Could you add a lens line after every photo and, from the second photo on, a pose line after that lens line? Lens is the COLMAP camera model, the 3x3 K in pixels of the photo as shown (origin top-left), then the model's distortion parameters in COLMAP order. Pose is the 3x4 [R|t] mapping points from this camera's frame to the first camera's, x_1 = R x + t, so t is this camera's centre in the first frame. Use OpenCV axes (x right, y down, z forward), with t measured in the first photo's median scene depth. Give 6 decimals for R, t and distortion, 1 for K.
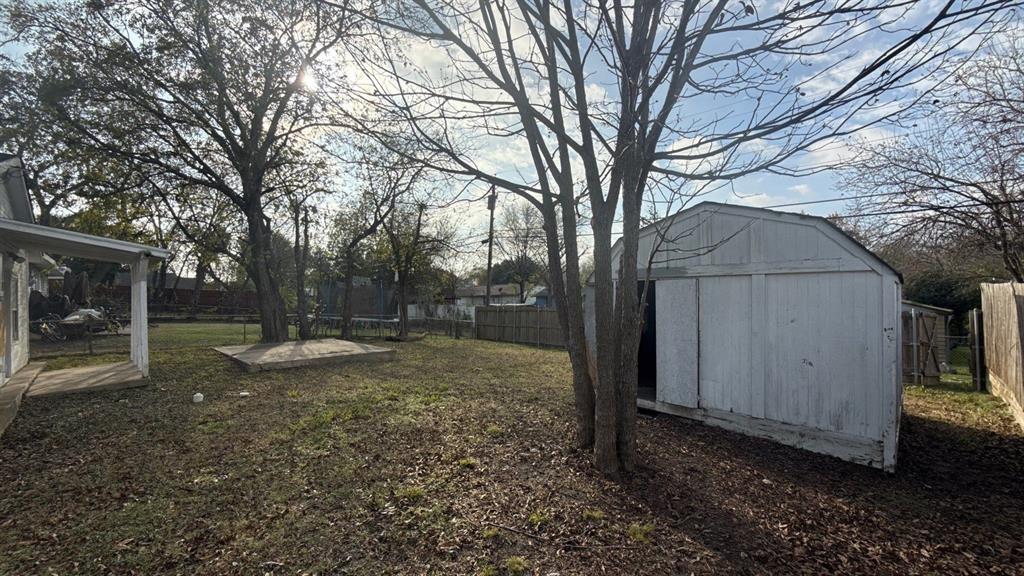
lens RADIAL K [[406.9, 0, 512.0], [0, 406.9, 288.0], [0, 0, 1]] dist [-0.000575, 0.000171]
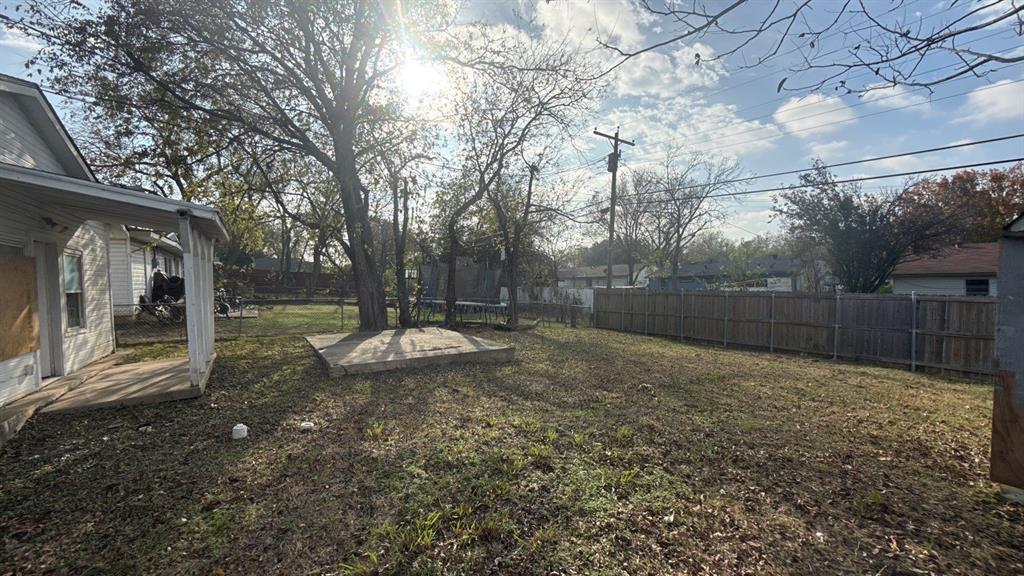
lens RADIAL K [[406.9, 0, 512.0], [0, 406.9, 288.0], [0, 0, 1]] dist [-0.000575, 0.000171]
pose [[0.974056, 0.001040, -0.226307, -0.075214], [0.008592, 0.999099, 0.041572, 0.008150], [0.226146, -0.042438, 0.973169, 0.172237]]
